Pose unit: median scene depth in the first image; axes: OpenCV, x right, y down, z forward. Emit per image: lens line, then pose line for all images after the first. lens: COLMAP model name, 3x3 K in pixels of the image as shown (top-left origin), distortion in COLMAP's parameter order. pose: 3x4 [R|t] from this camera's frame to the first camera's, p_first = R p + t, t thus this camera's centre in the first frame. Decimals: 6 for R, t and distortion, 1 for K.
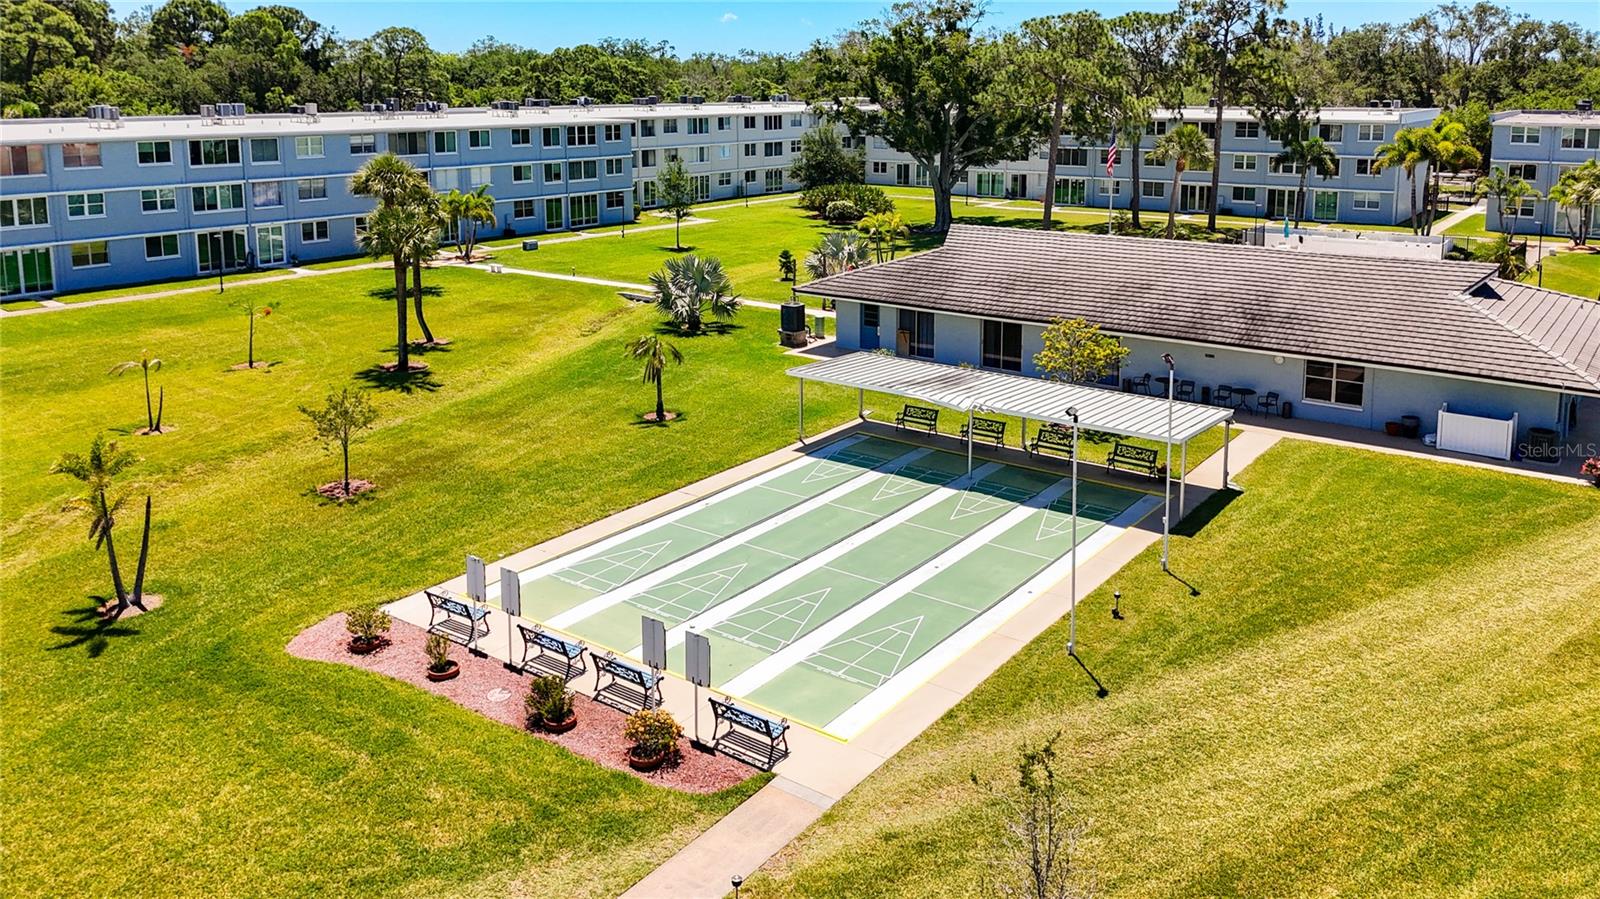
lens RADIAL K [[1155.9, 0, 800.0], [0, 1155.9, 449.5], [0, 0, 1]] dist [0.077402, -0.066656]
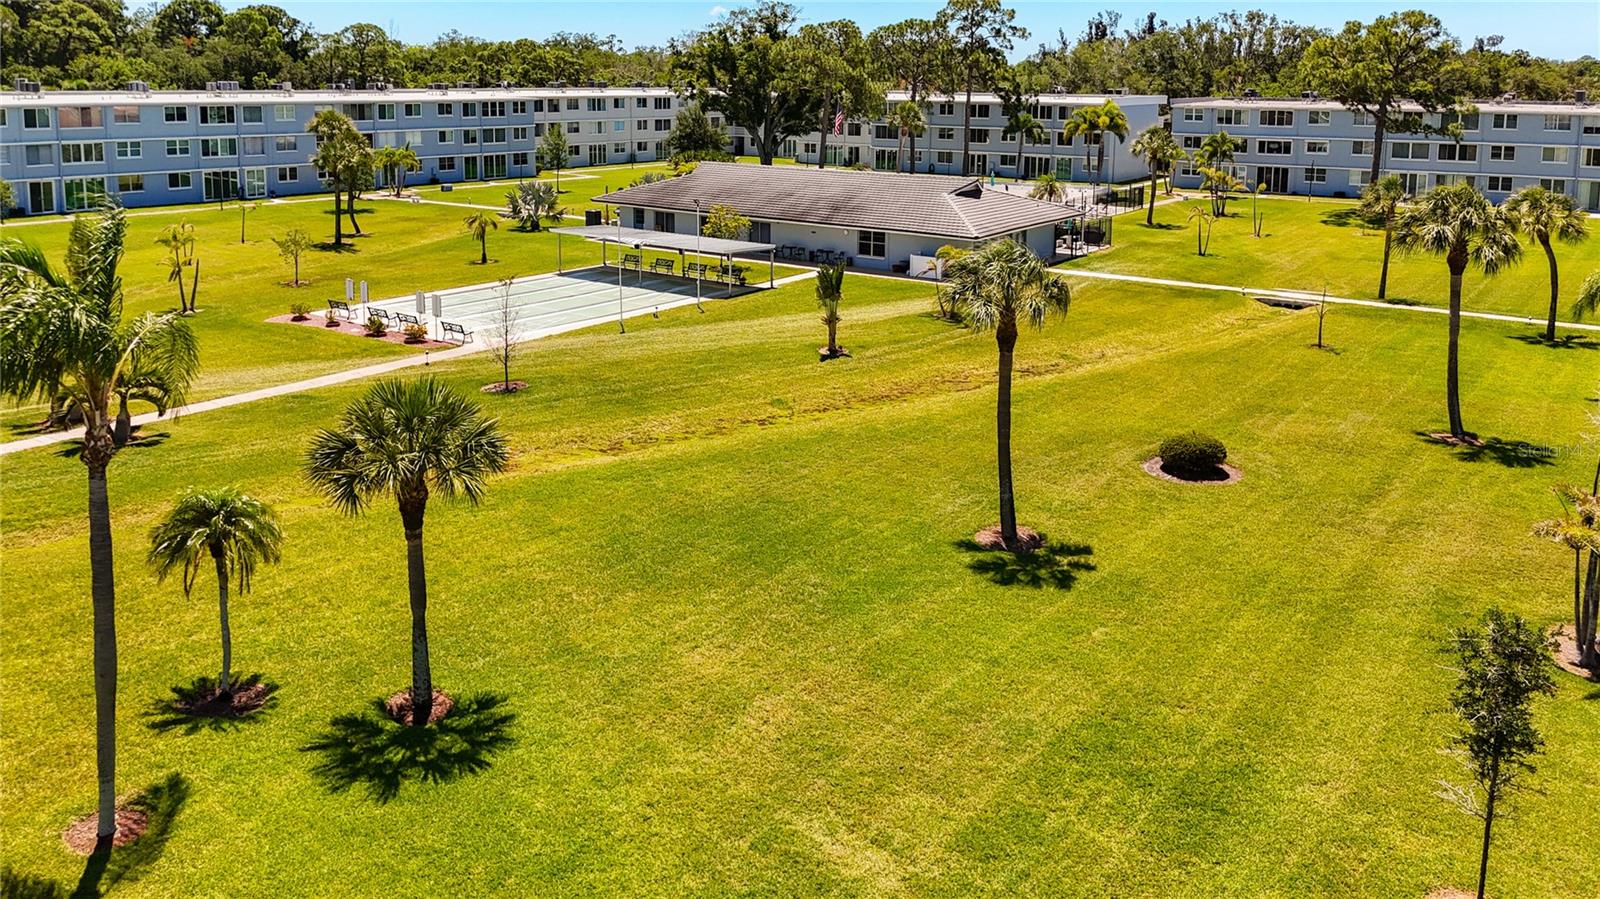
lens RADIAL K [[1197.4, 0, 775.6], [0, 1197.4, 435.3], [0, 0, 1]] dist [0.083515, -0.076121]
pose [[0.999821, 0.011427, -0.015070, 0.155759], [-0.011664, 0.999808, -0.015773, 0.115533], [0.014887, 0.015946, 0.999762, -0.349704]]
